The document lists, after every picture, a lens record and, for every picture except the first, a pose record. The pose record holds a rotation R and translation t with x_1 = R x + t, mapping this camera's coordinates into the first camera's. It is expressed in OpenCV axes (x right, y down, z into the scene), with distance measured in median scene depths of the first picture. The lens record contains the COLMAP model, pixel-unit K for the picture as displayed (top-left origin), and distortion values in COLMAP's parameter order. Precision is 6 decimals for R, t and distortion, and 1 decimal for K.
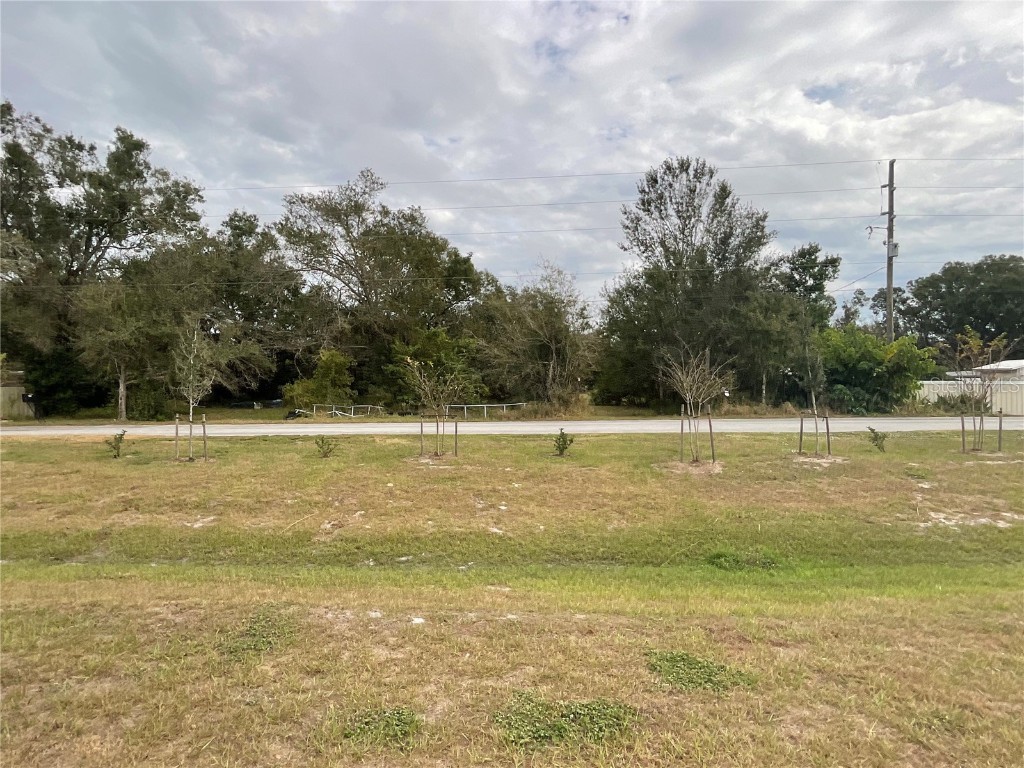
lens RADIAL K [[561.2, 0, 525.5], [0, 561.2, 360.0], [0, 0, 1]] dist [0.002004, 0.000432]
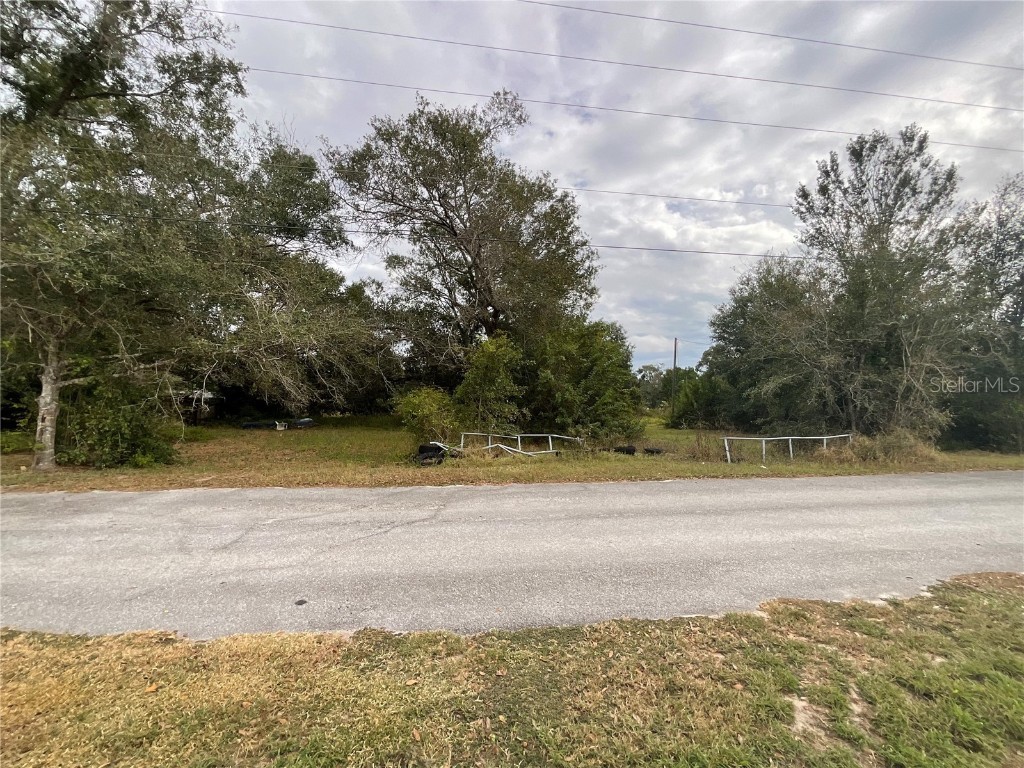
lens RADIAL K [[396.9, 0, 515.3], [0, 396.9, 371.7], [0, 0, 1]] dist [0.001315, 0.000103]
pose [[0.982447, 0.033659, 0.183478, -0.340702], [-0.026627, 0.998818, -0.040654, 0.028656], [-0.184630, 0.035055, 0.982183, 0.513356]]
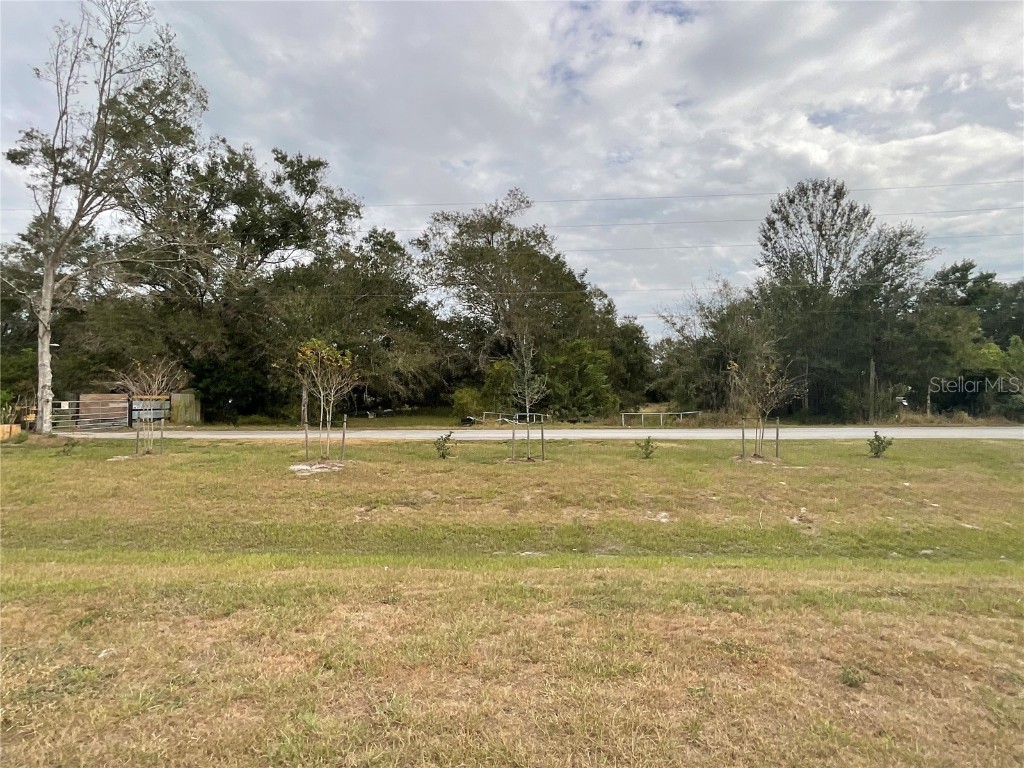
lens RADIAL K [[539.7, 0, 512.0], [0, 539.7, 384.0], [0, 0, 1]] dist [0.002690, 0.000005]
pose [[0.999990, 0.004376, -0.000384, -0.281819], [-0.004370, 0.999877, 0.015036, 0.008867], [0.000450, -0.015034, 0.999887, -0.005355]]
